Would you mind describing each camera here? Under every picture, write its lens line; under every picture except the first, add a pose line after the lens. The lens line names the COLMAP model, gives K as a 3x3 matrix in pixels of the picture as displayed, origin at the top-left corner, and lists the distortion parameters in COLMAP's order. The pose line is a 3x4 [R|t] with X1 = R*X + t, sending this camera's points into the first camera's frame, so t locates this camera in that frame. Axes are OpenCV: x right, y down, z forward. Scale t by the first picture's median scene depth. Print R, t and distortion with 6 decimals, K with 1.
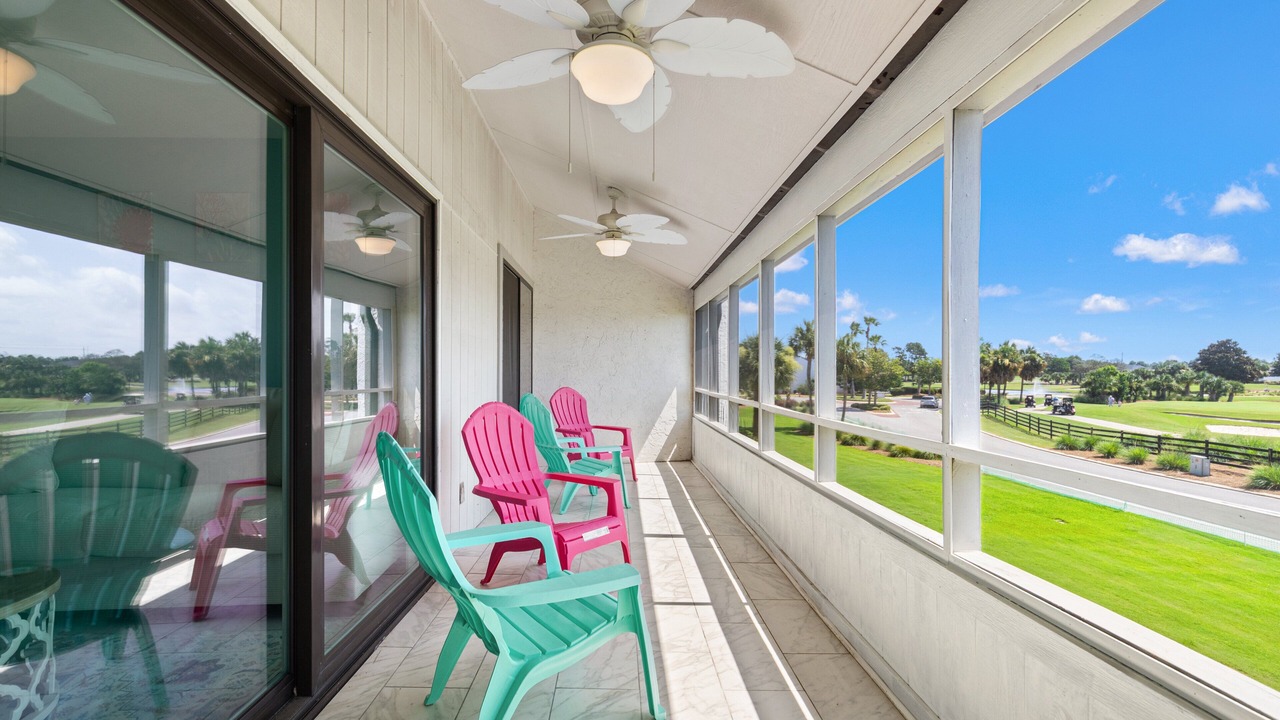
lens RADIAL K [[579.2, 0, 639.3], [0, 579.2, 363.0], [0, 0, 1]] dist [0.002696, 0.000750]
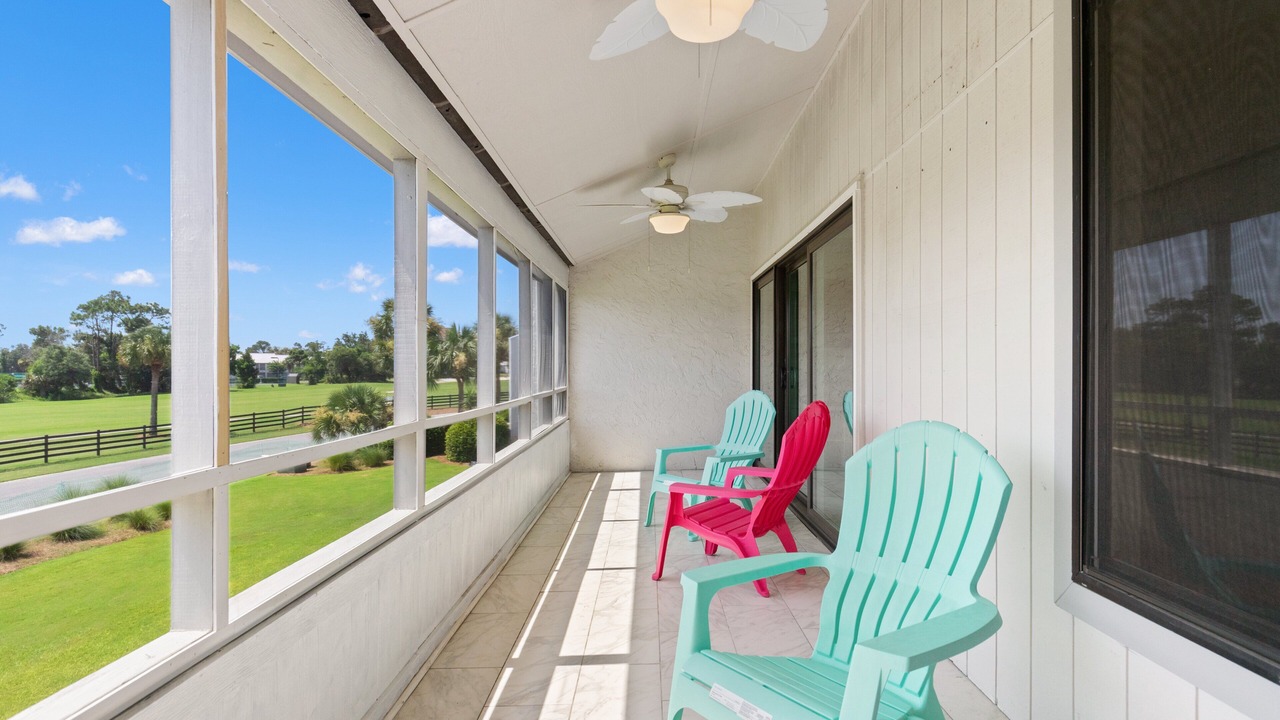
lens RADIAL K [[579.2, 0, 639.3], [0, 579.2, 363.0], [0, 0, 1]] dist [0.002696, 0.000750]
pose [[-0.998385, 0.003848, 0.056682, -0.033930], [0.002224, 0.999586, -0.028678, 0.038970], [-0.056769, -0.028506, -0.997980, 1.756110]]
